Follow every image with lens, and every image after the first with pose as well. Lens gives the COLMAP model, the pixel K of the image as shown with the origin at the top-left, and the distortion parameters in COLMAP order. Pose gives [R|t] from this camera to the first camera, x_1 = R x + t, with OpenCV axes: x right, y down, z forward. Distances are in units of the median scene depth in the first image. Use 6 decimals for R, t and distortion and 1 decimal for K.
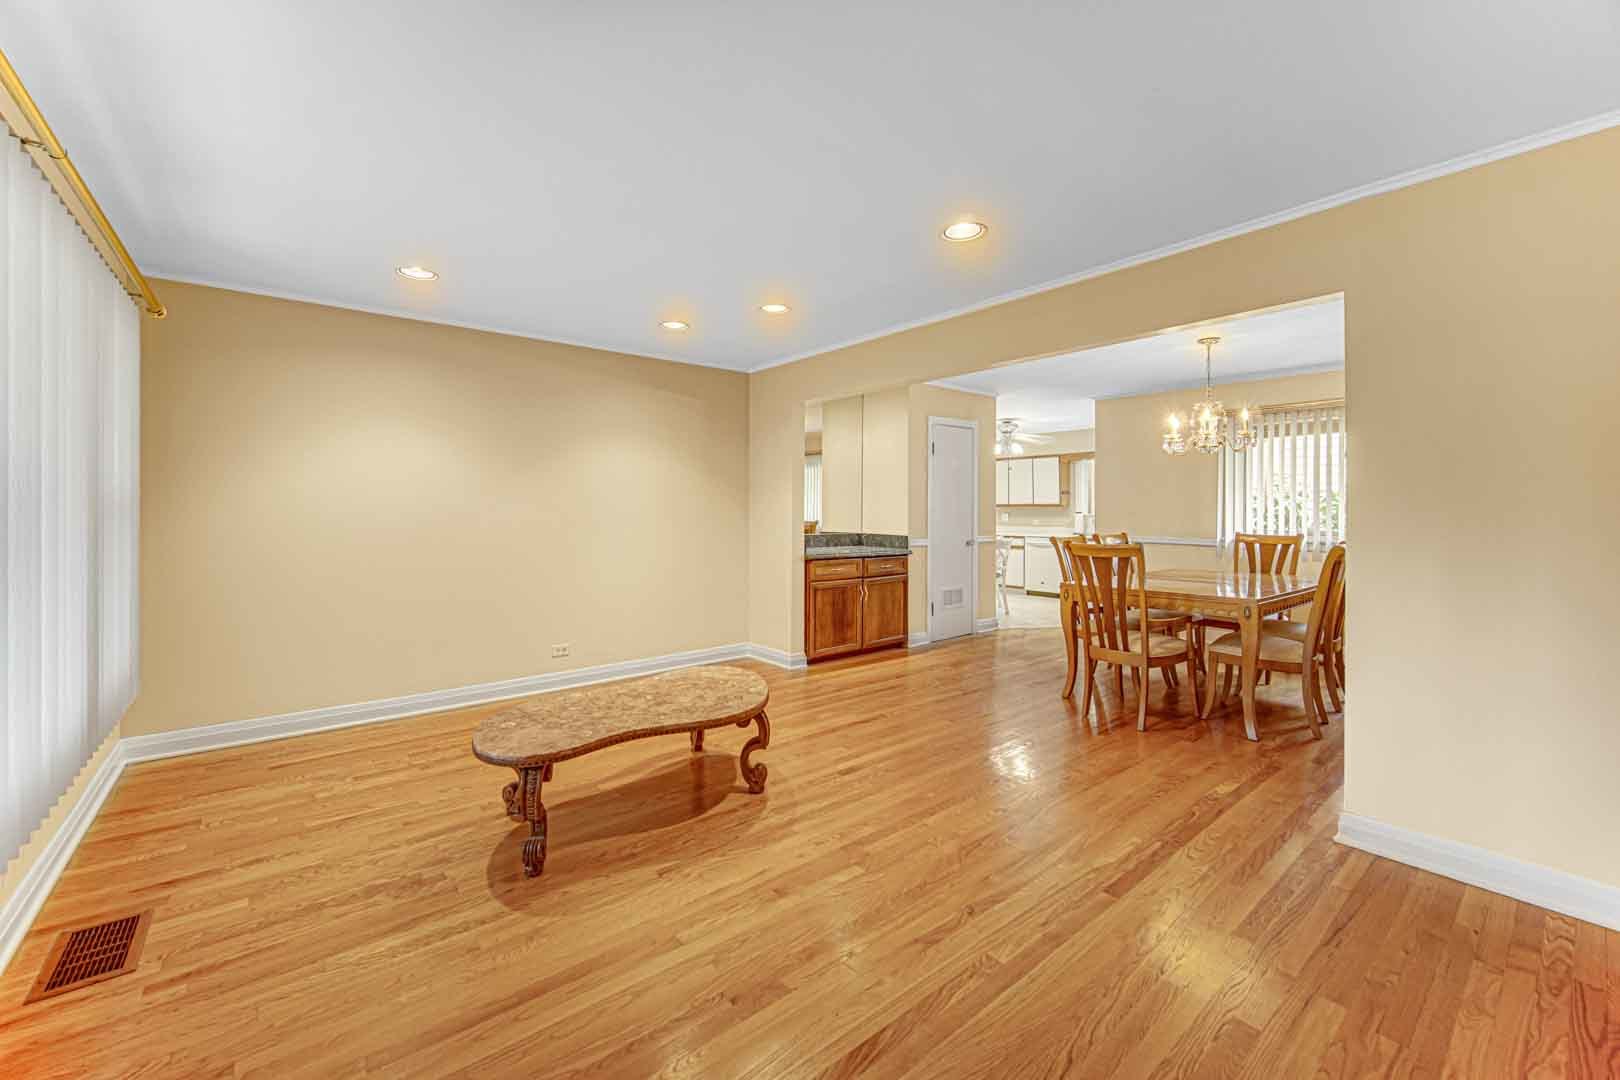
lens RADIAL K [[654.1, 0, 809.1], [0, 654.1, 500.3], [0, 0, 1]] dist [-0.000003, -0.000070]
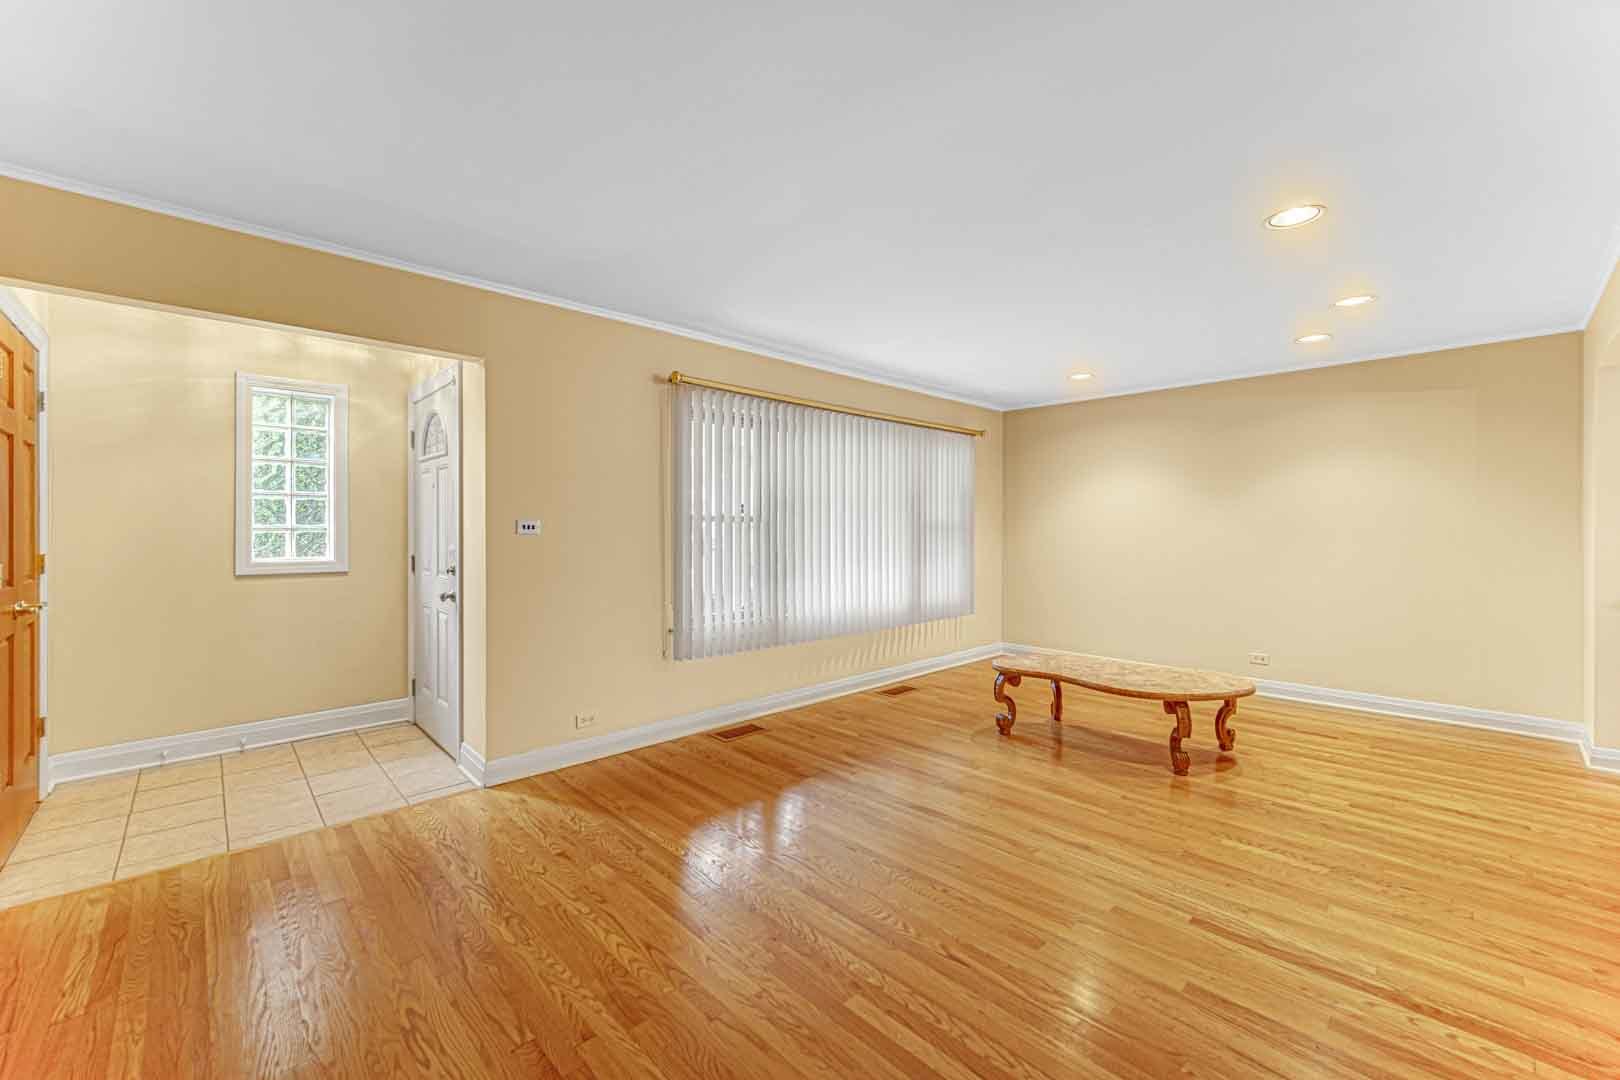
lens RADIAL K [[656.3, 0, 810.0], [0, 656.3, 540.0], [0, 0, 1]] dist [-0.000818, 0.000294]
pose [[0.087543, 0.019565, -0.995969, 1.113871], [0.012418, 0.999708, 0.020730, -0.001158], [0.996083, -0.014183, 0.087274, 0.277682]]
